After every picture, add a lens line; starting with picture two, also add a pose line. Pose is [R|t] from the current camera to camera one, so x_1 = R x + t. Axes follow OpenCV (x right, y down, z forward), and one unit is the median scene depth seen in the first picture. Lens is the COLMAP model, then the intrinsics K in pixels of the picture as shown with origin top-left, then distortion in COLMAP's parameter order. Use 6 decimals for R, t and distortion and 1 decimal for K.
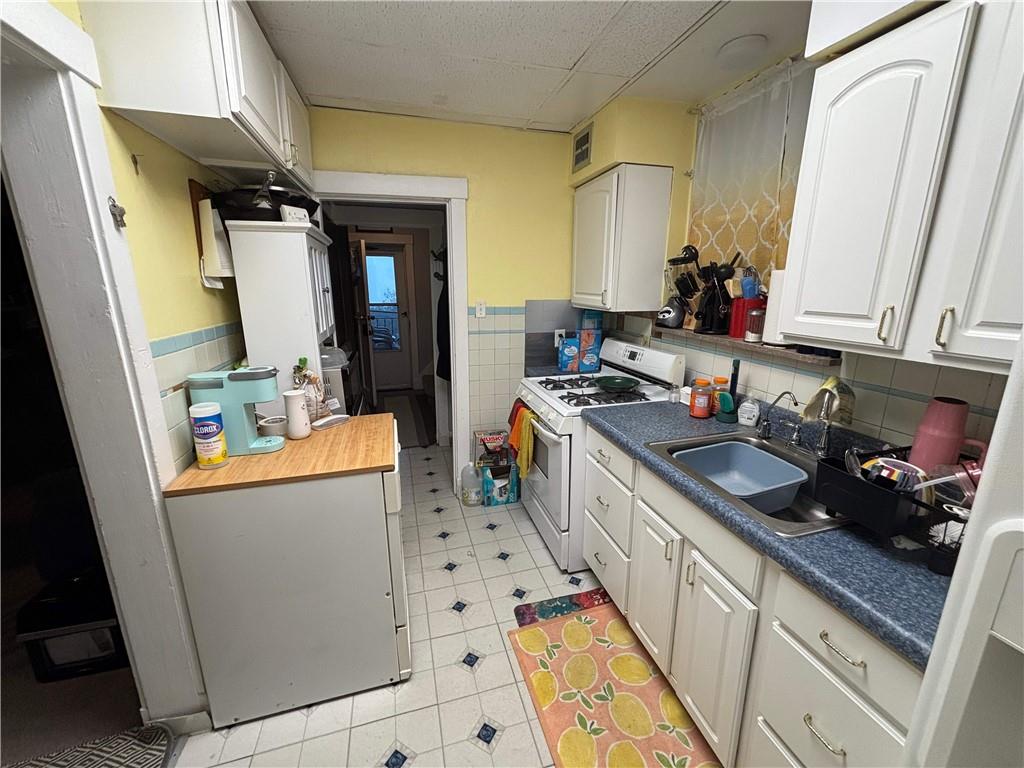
lens RADIAL K [[412.7, 0, 514.4], [0, 412.7, 381.8], [0, 0, 1]] dist [-0.000286, 0.000163]
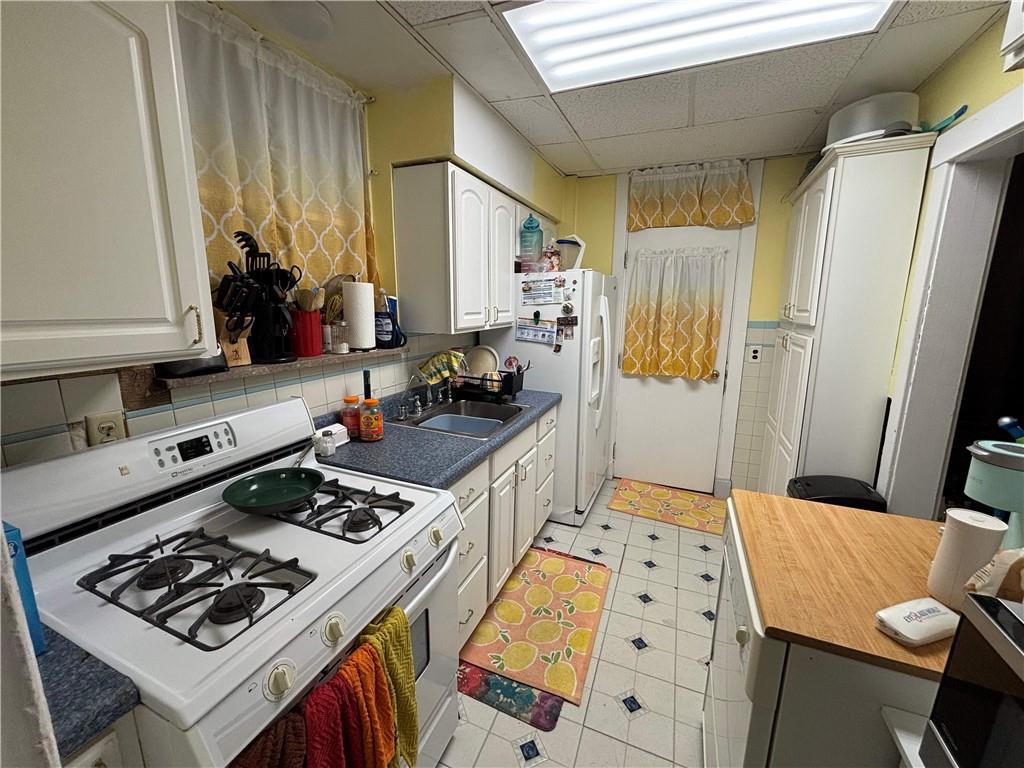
lens RADIAL K [[412.7, 0, 511.5], [0, 412.7, 381.2], [0, 0, 1]] dist [-0.000286, 0.000163]
pose [[-0.781767, -0.130485, 0.609766, -0.347820], [0.132015, 0.921063, 0.366354, -0.345301], [-0.609436, 0.366902, -0.702831, 1.482465]]
